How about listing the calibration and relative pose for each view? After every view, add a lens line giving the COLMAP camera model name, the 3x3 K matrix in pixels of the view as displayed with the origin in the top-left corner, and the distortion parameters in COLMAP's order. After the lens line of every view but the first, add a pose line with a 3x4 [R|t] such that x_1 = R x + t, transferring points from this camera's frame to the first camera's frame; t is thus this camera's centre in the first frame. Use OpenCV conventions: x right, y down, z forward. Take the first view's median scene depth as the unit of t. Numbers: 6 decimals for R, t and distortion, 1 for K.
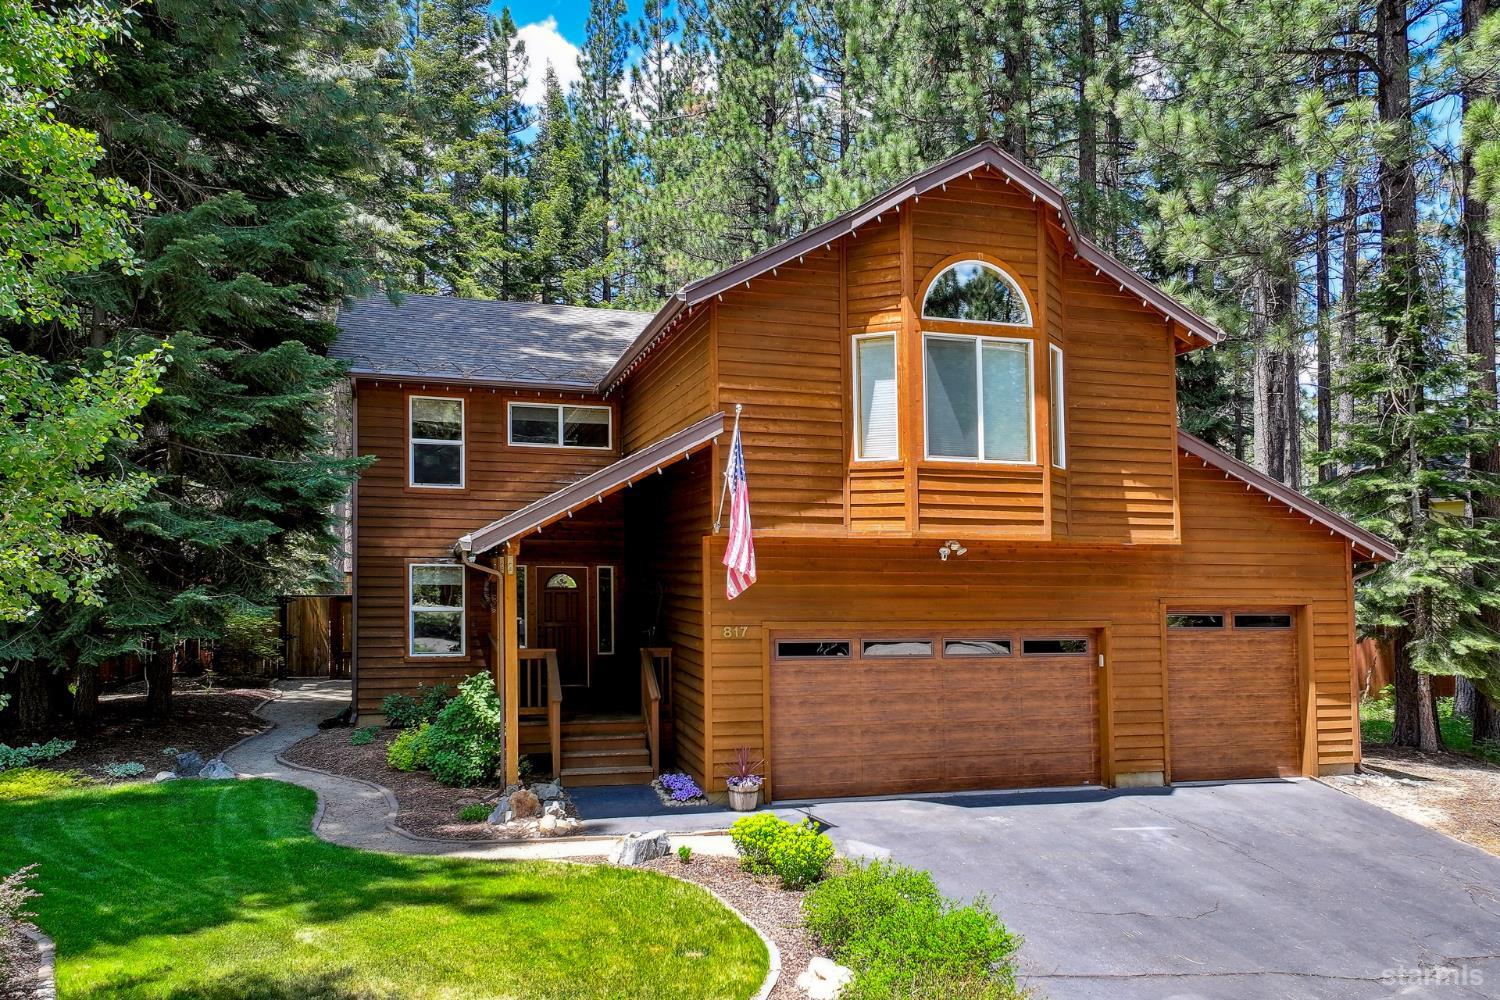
lens RADIAL K [[1123.7, 0, 745.7], [0, 1123.7, 519.7], [0, 0, 1]] dist [0.006592, 0.002891]
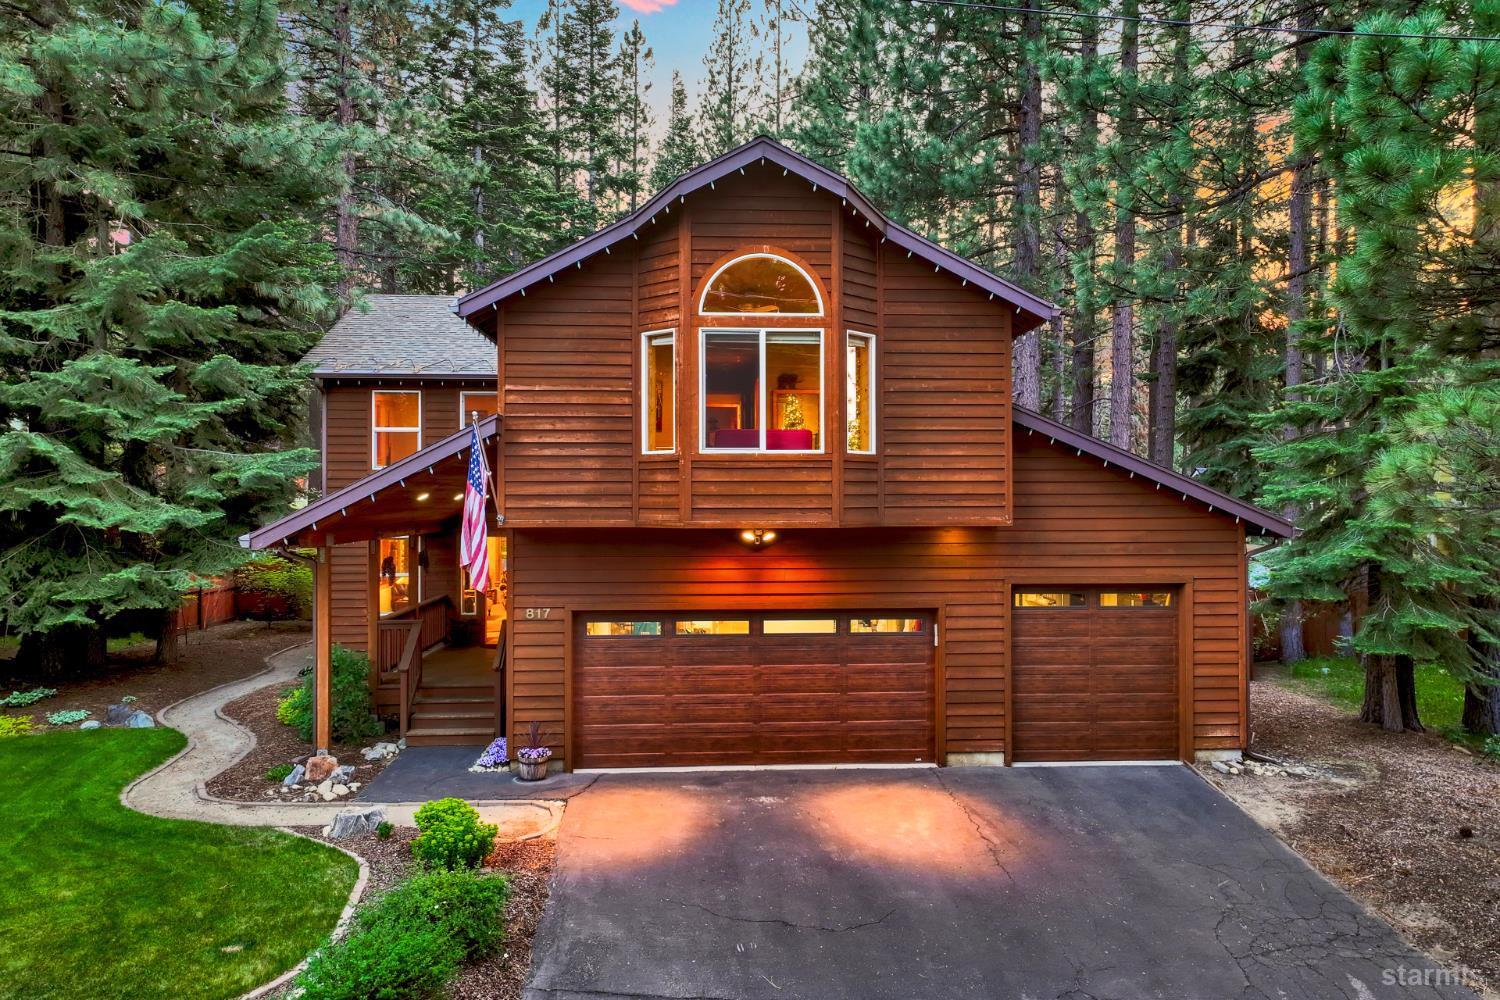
lens RADIAL K [[994.8, 0, 662.8], [0, 994.8, 504.1], [0, 0, 1]] dist [0.016031, -0.000327]
pose [[0.975710, -0.008430, -0.218904, 0.309199], [0.016794, 0.999197, 0.036375, -0.037416], [0.218421, -0.039168, 0.975068, 0.090606]]
